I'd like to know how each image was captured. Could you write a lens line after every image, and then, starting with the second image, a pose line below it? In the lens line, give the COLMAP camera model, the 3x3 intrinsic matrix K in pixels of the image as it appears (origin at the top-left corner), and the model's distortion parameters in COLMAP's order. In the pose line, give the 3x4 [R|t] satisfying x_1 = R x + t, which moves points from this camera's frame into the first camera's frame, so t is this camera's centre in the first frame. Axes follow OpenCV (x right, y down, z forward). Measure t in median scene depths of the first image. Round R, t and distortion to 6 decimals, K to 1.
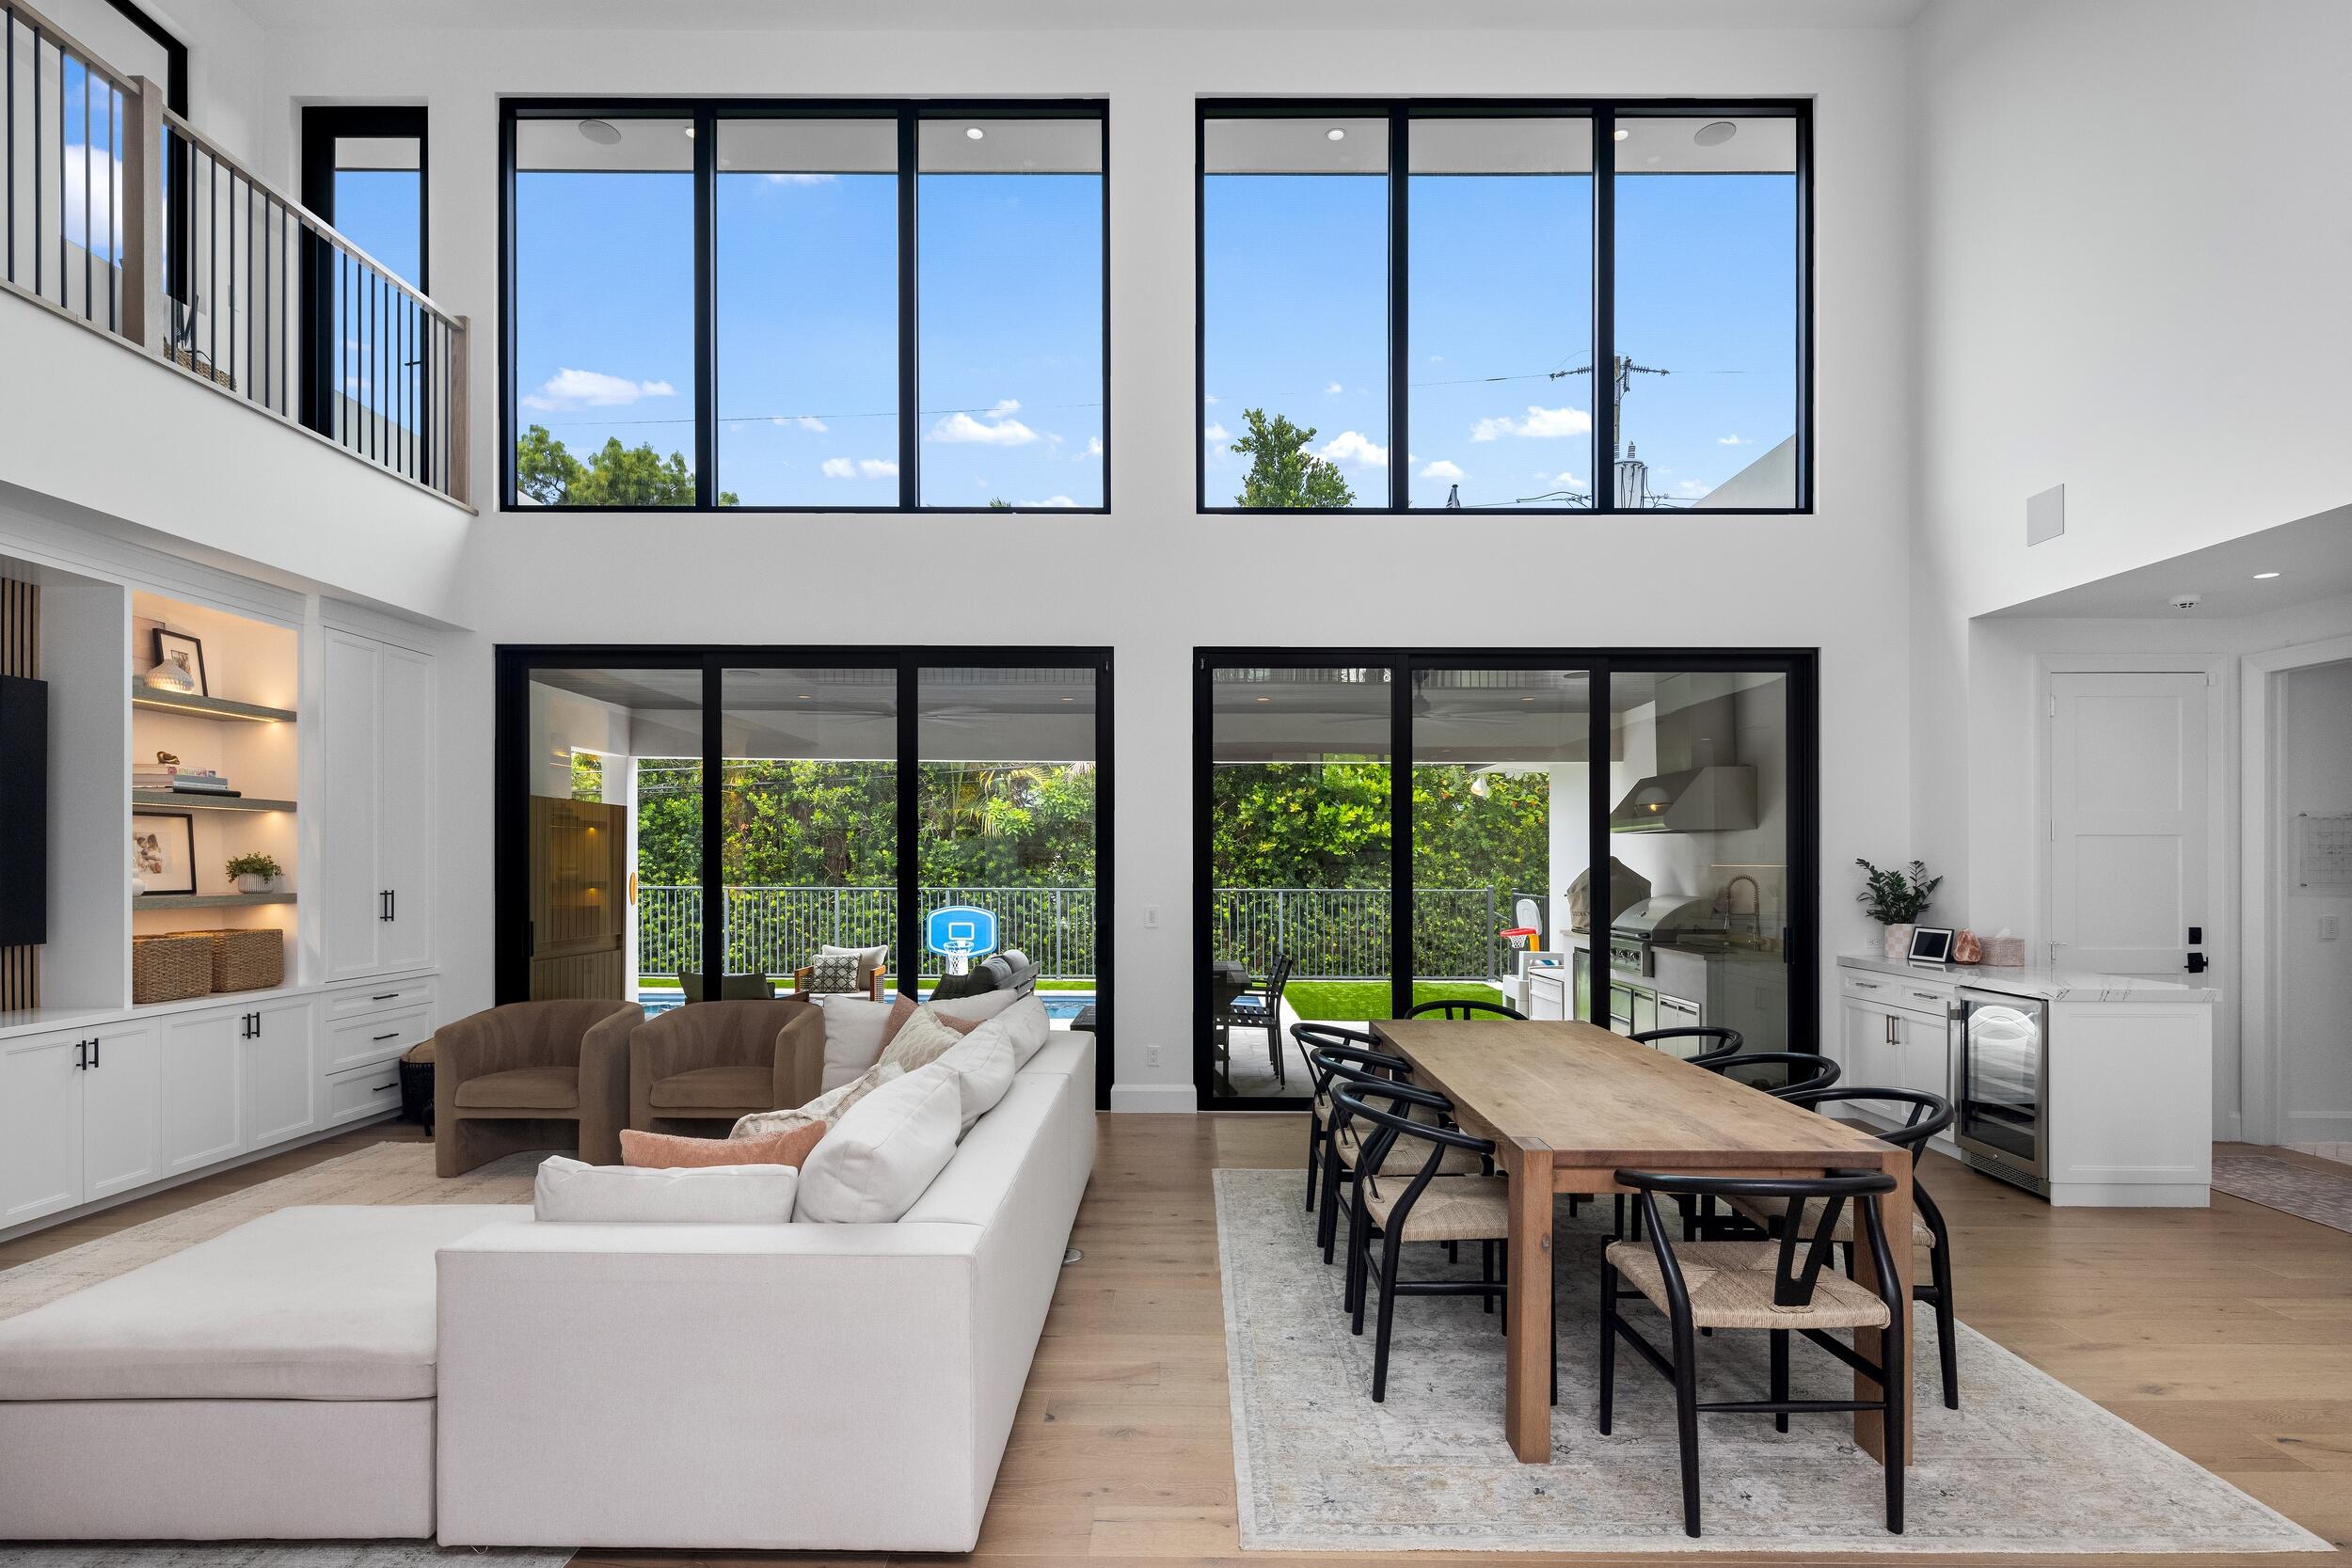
lens RADIAL K [[1182.5, 0, 1180.1], [0, 1182.5, 863.8], [0, 0, 1]] dist [0.007587, 0.000035]
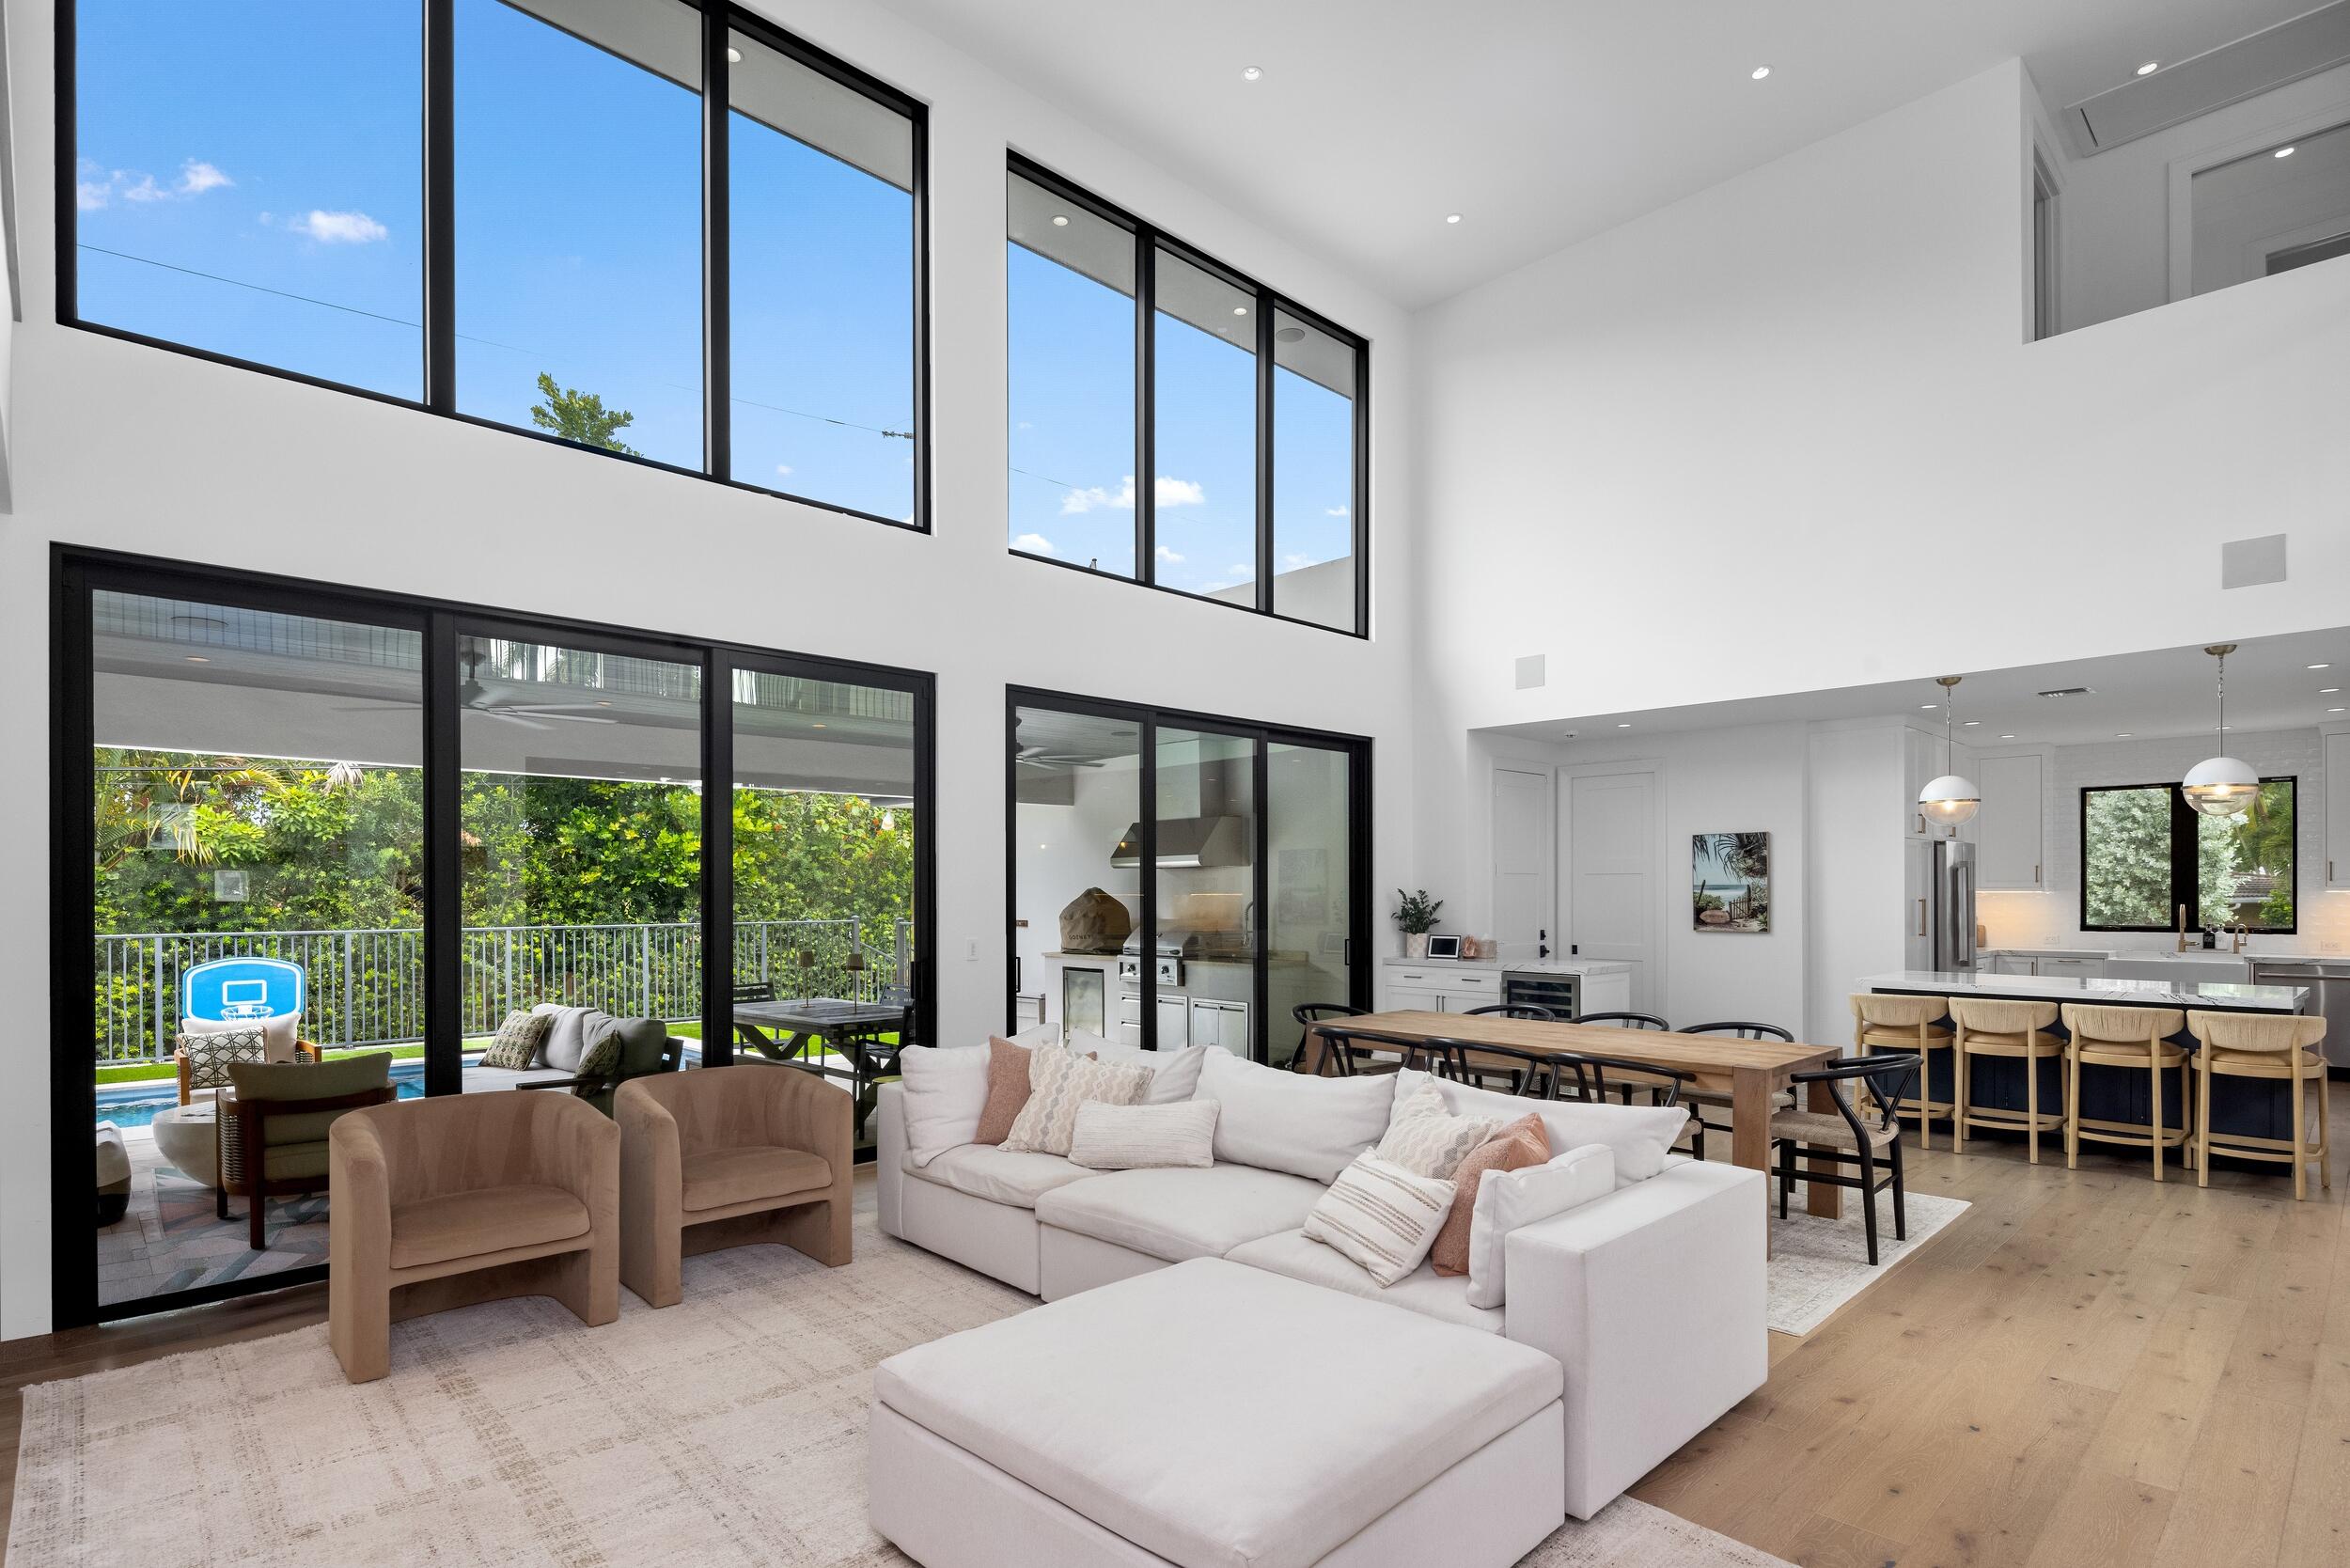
lens RADIAL K [[1178.0, 0, 1164.5], [0, 1178.0, 898.7], [0, 0, 1]] dist [0.000846, -0.000287]
pose [[0.717446, -0.009030, 0.696556, -0.434304], [0.006506, 0.999959, 0.006261, -0.002240], [-0.696584, 0.000040, 0.717475, 0.127173]]
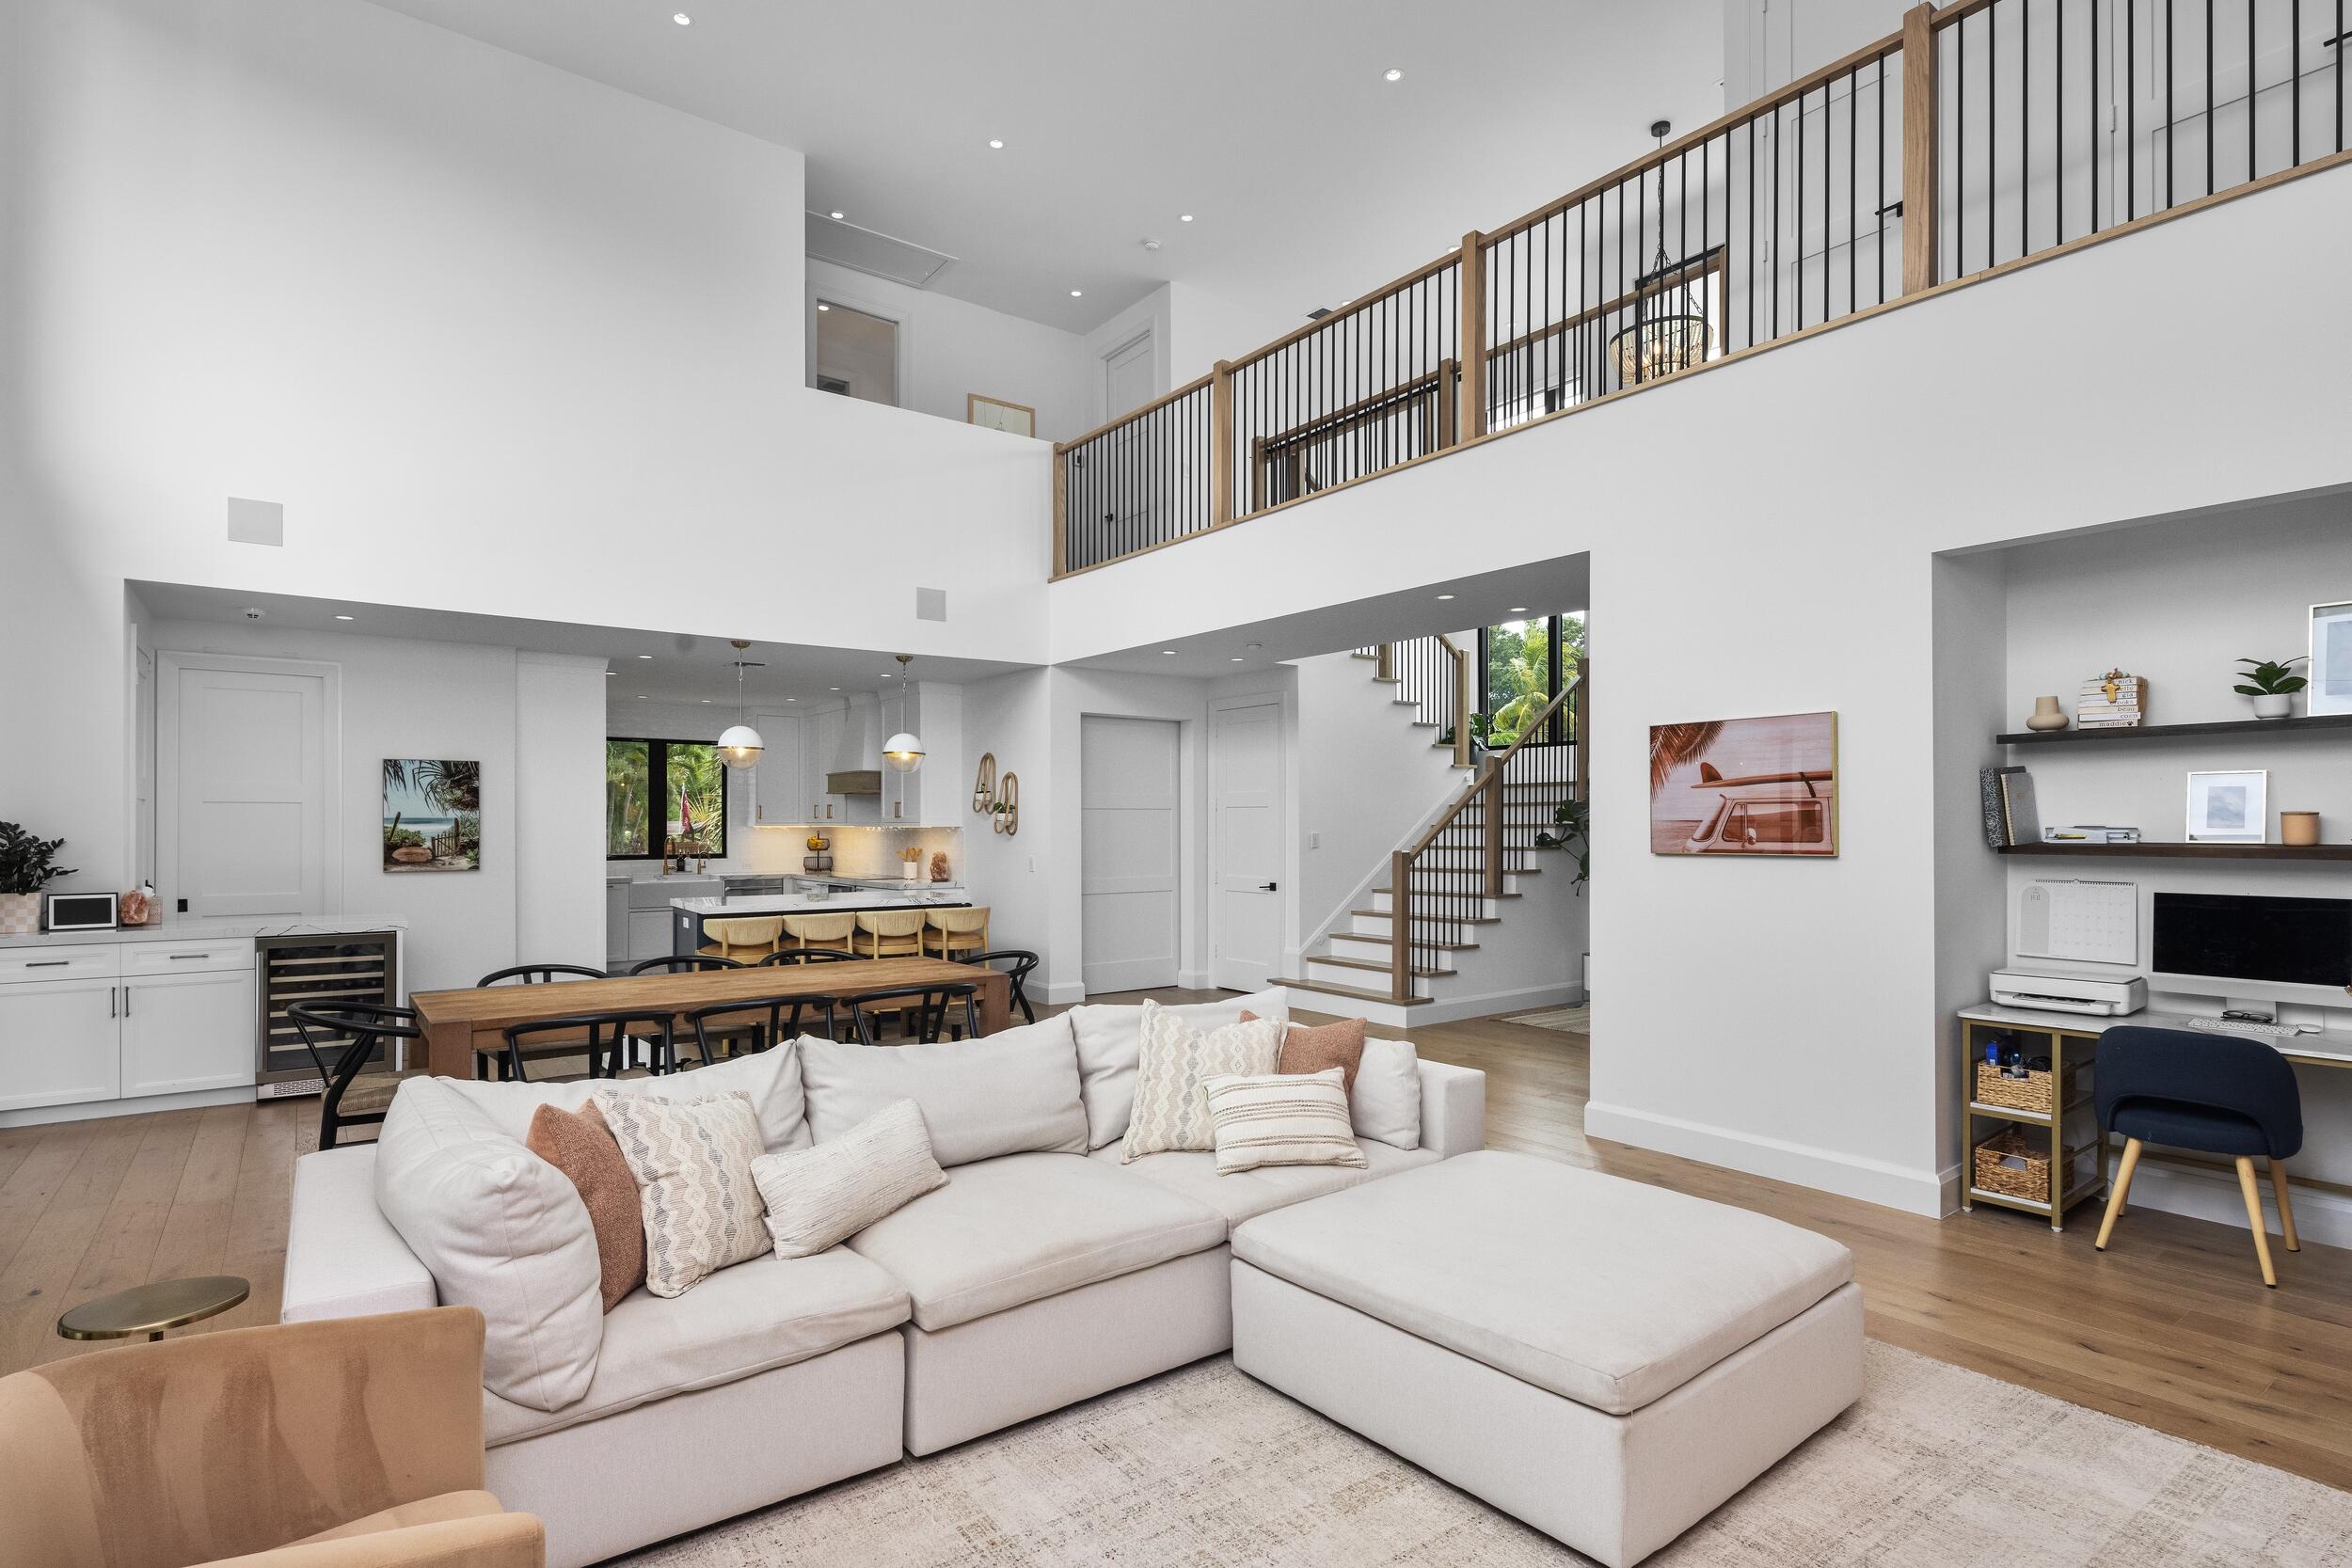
lens RADIAL K [[1159.4, 0, 1171.2], [0, 1159.4, 834.6], [0, 0, 1]] dist [-0.002618, -0.000687]
pose [[-0.614894, -0.010330, 0.788542, -0.420835], [-0.000999, 0.999924, 0.012321, -0.003487], [-0.788609, 0.006788, -0.614857, 0.596095]]
